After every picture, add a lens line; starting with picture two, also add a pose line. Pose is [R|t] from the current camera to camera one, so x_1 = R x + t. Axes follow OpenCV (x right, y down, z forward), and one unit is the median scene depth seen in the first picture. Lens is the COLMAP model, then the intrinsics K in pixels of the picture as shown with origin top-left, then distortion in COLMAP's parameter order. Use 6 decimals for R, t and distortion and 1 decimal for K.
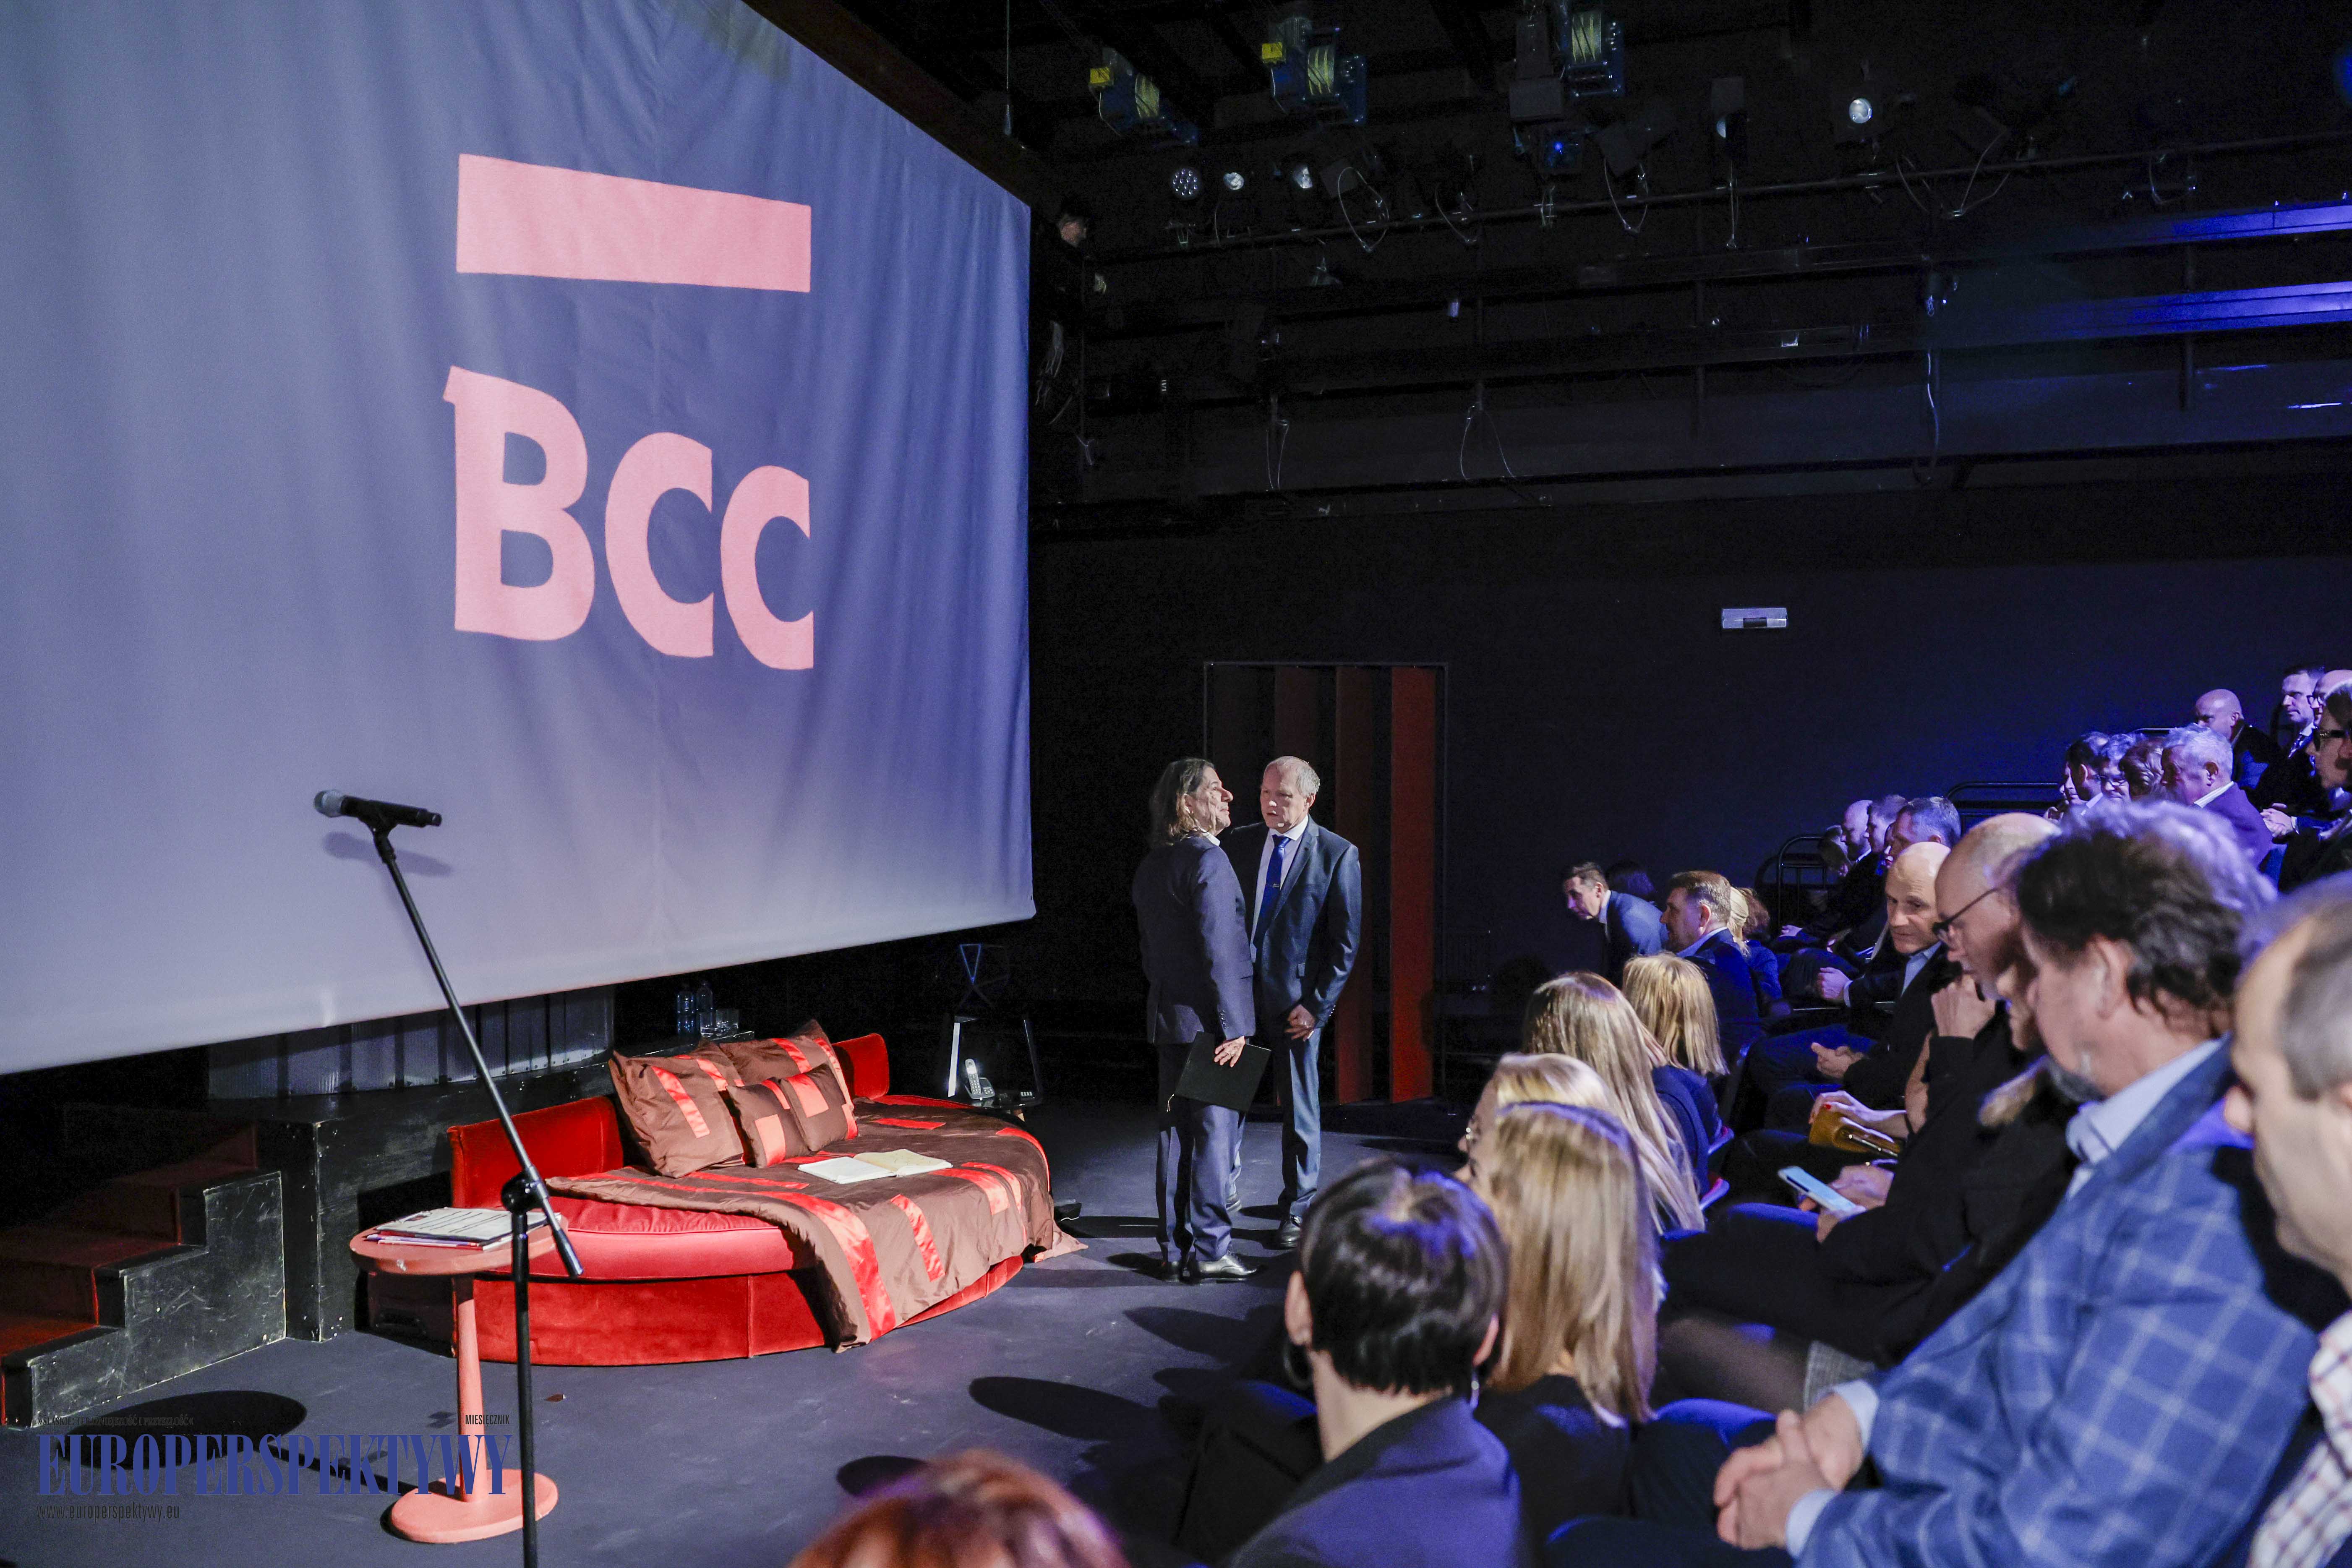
lens RADIAL K [[1846.4, 0, 1181.7], [0, 1846.4, 797.7], [0, 0, 1]] dist [-0.082032, 0.084209]
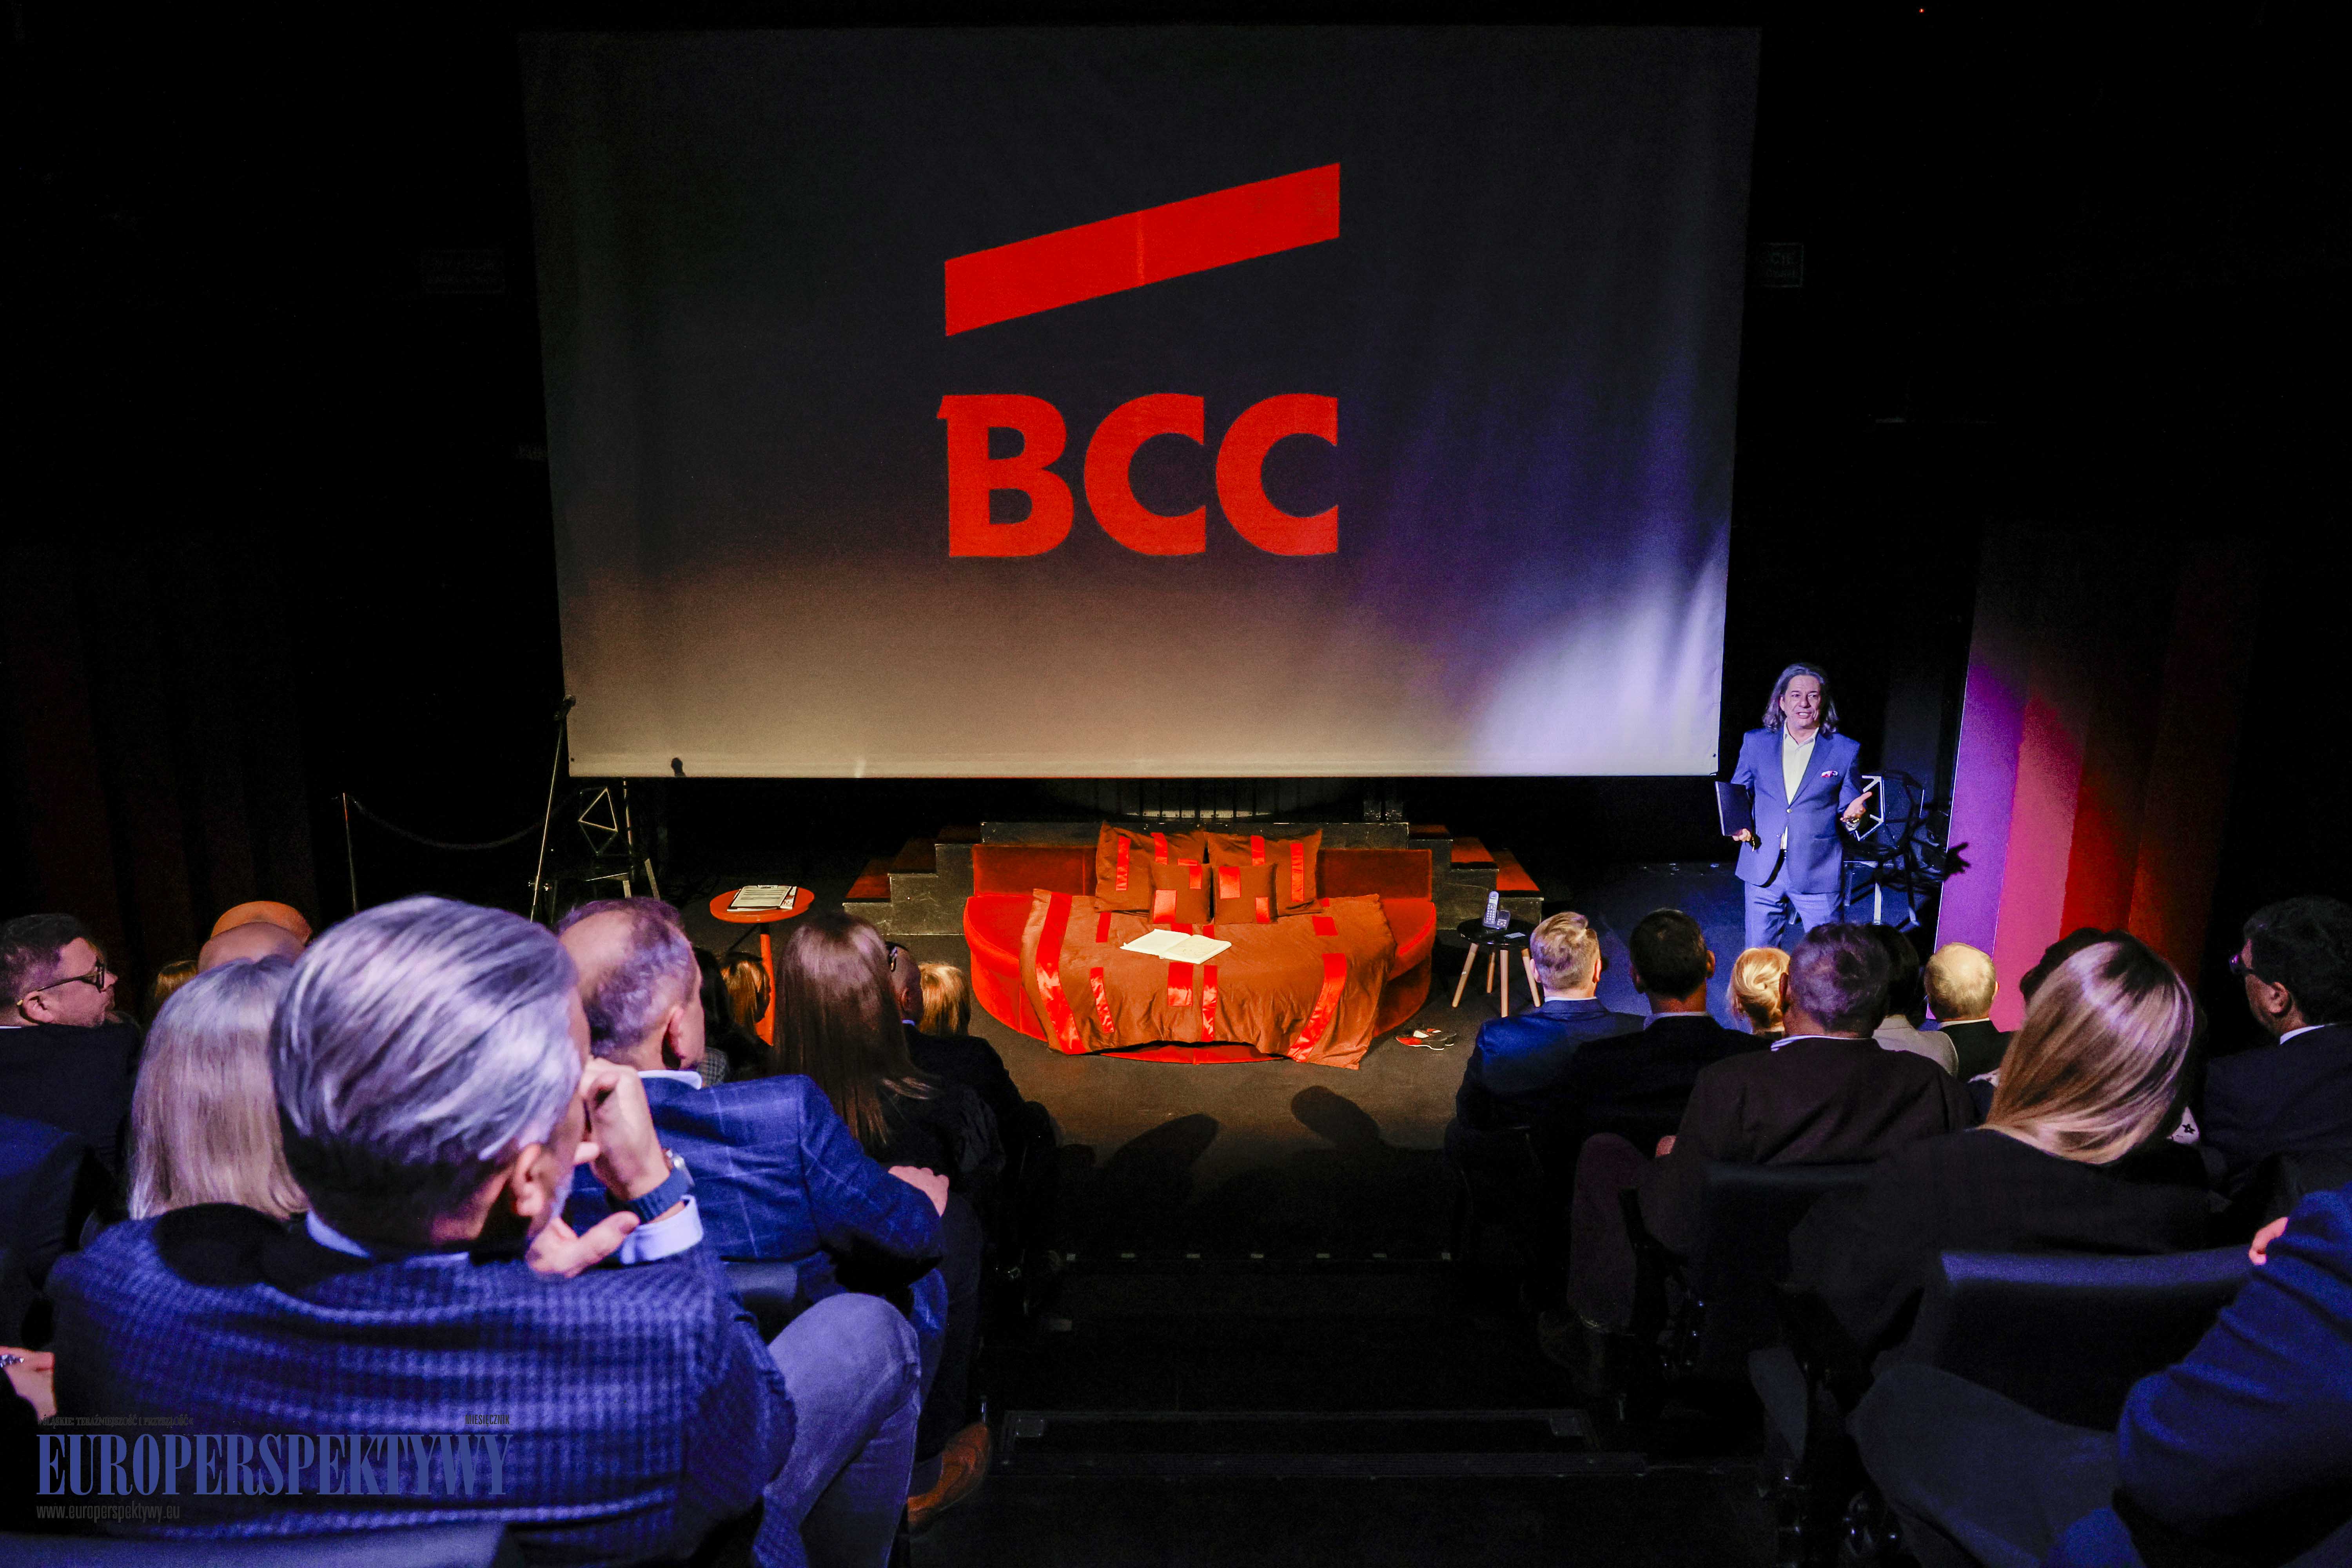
lens RADIAL K [[1846.5, 0, 1118.9], [0, 1846.5, 782.2], [0, 0, 1]] dist [-0.082032, 0.084209]
pose [[0.279895, 0.213795, -0.935922, 1.160034], [0.017824, 0.973563, 0.227724, -0.248327], [0.959865, -0.080421, 0.268684, 0.616329]]
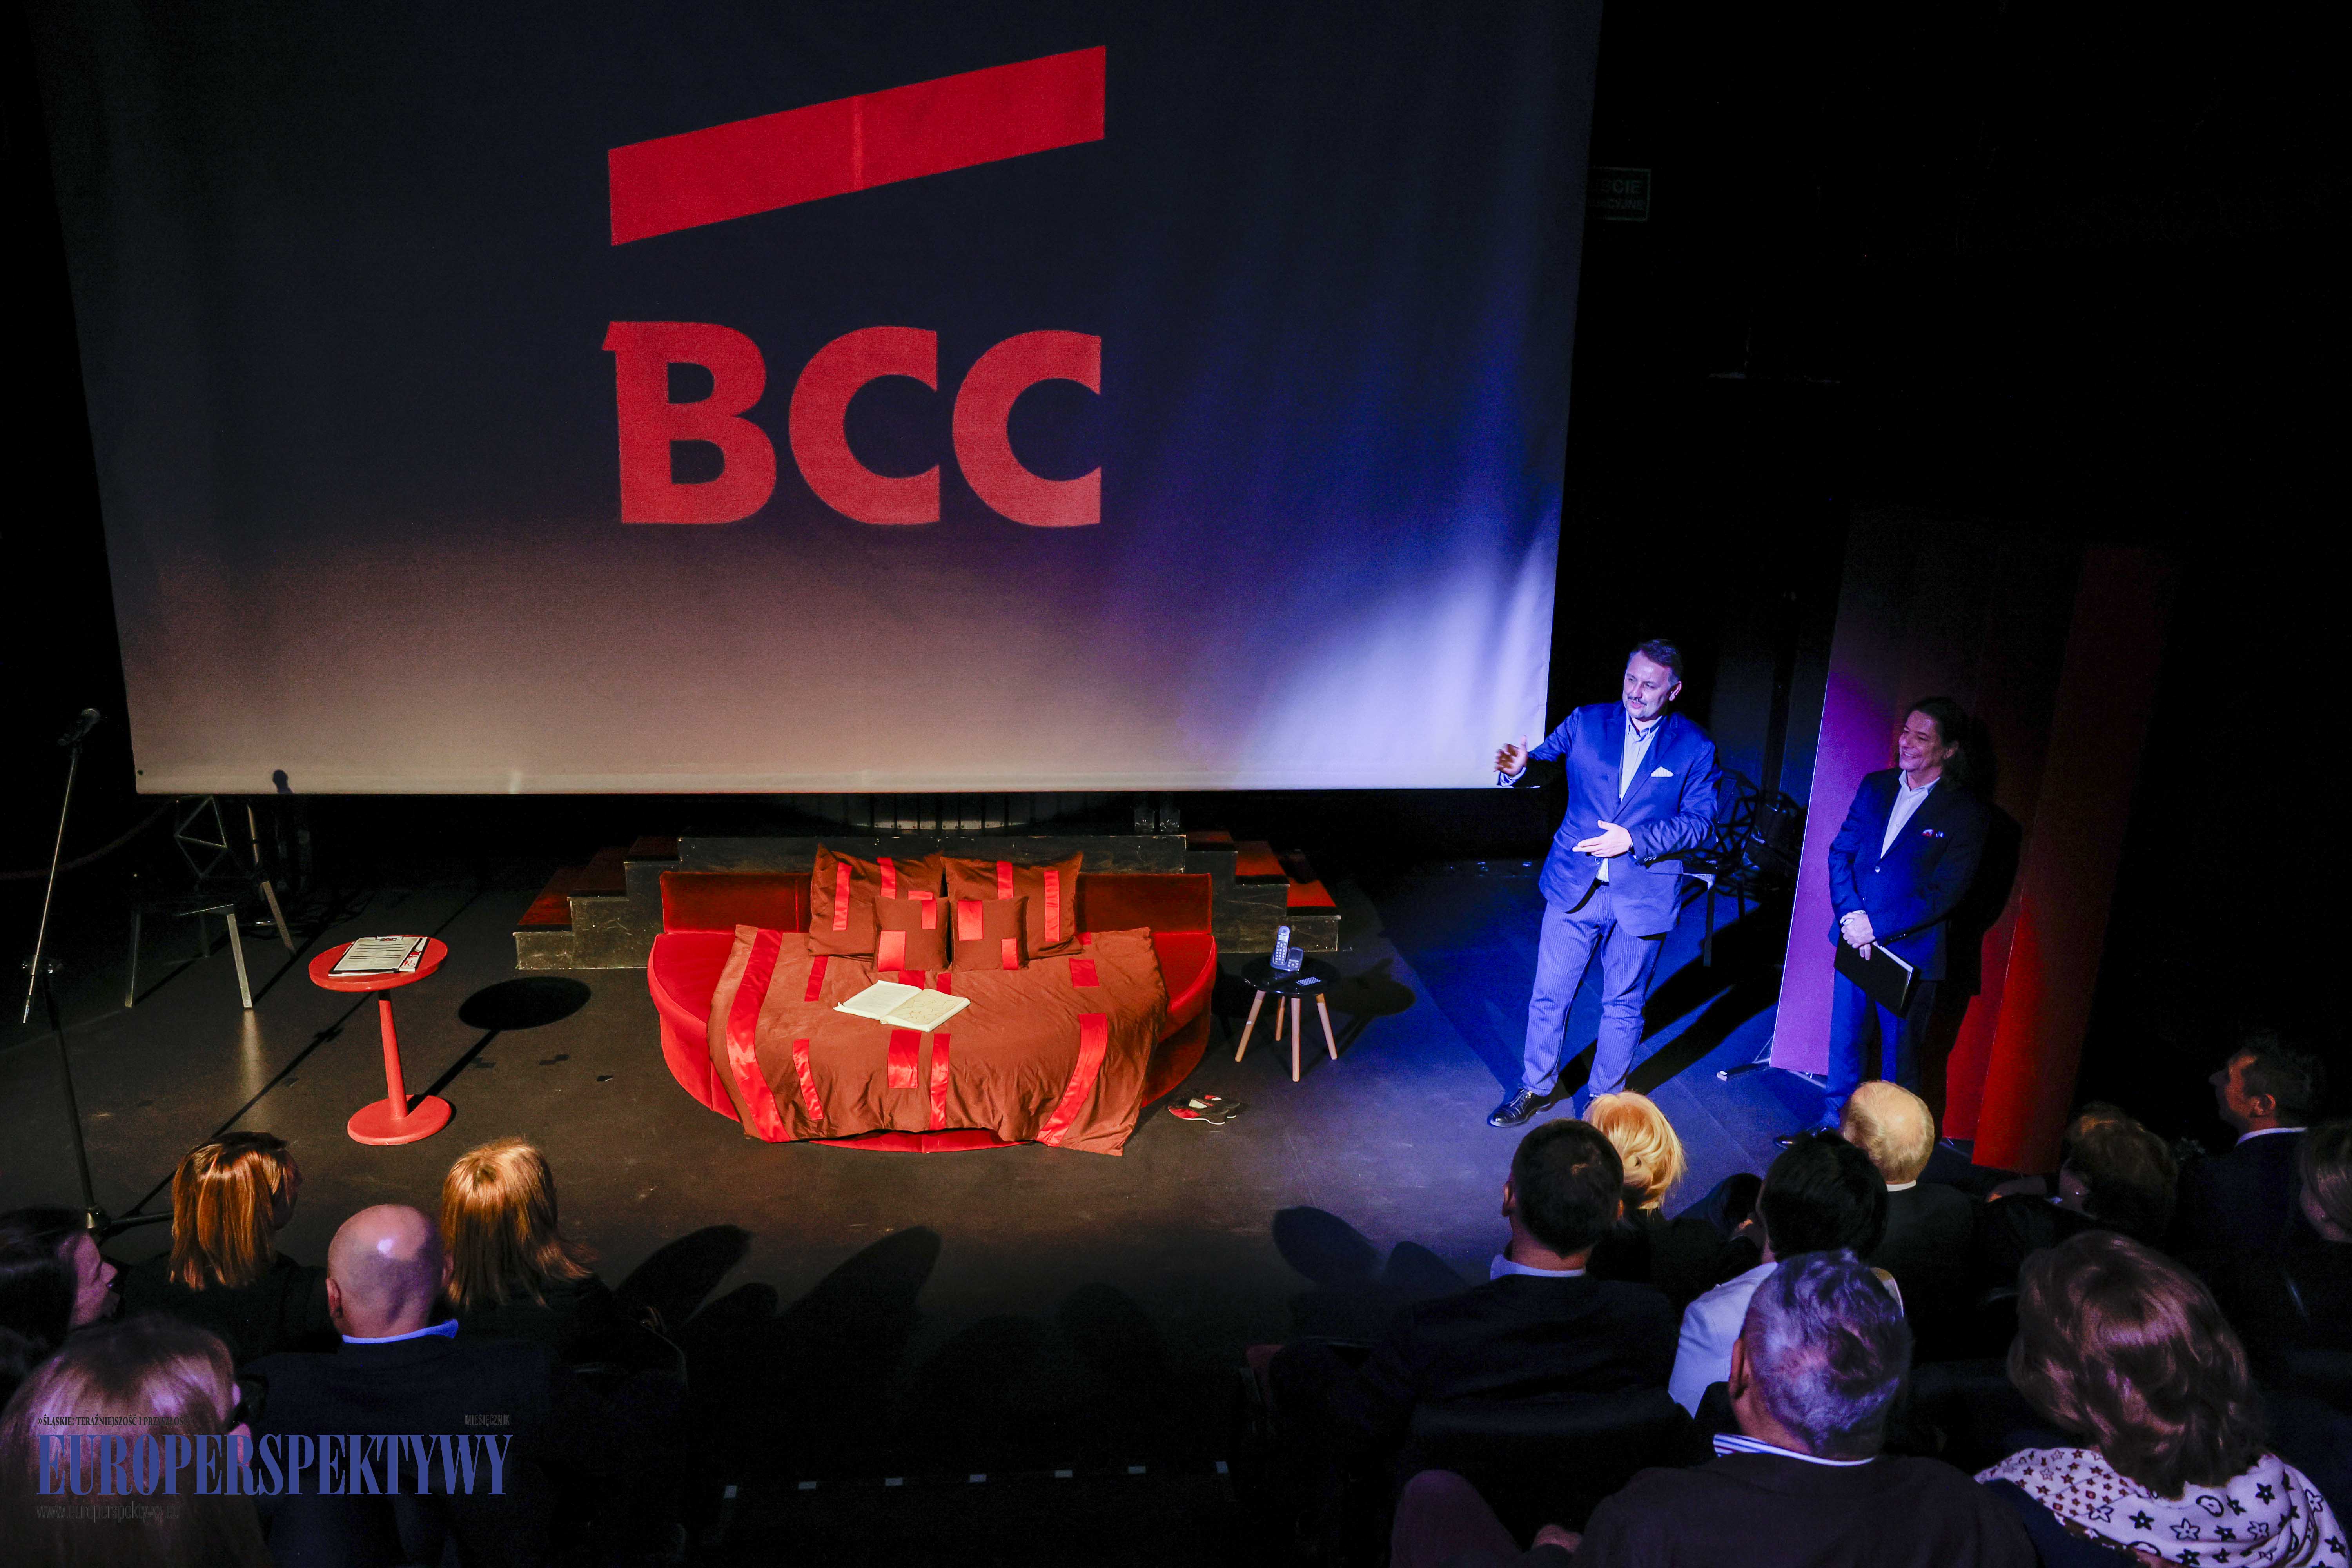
lens RADIAL K [[1846.5, 0, 1164.5], [0, 1846.5, 781.0], [0, 0, 1]] dist [-0.082032, 0.084209]
pose [[0.403874, 0.257608, -0.877795, 0.913186], [-0.017048, 0.961486, 0.274325, -0.261014], [0.914656, -0.095828, 0.392711, 0.742722]]
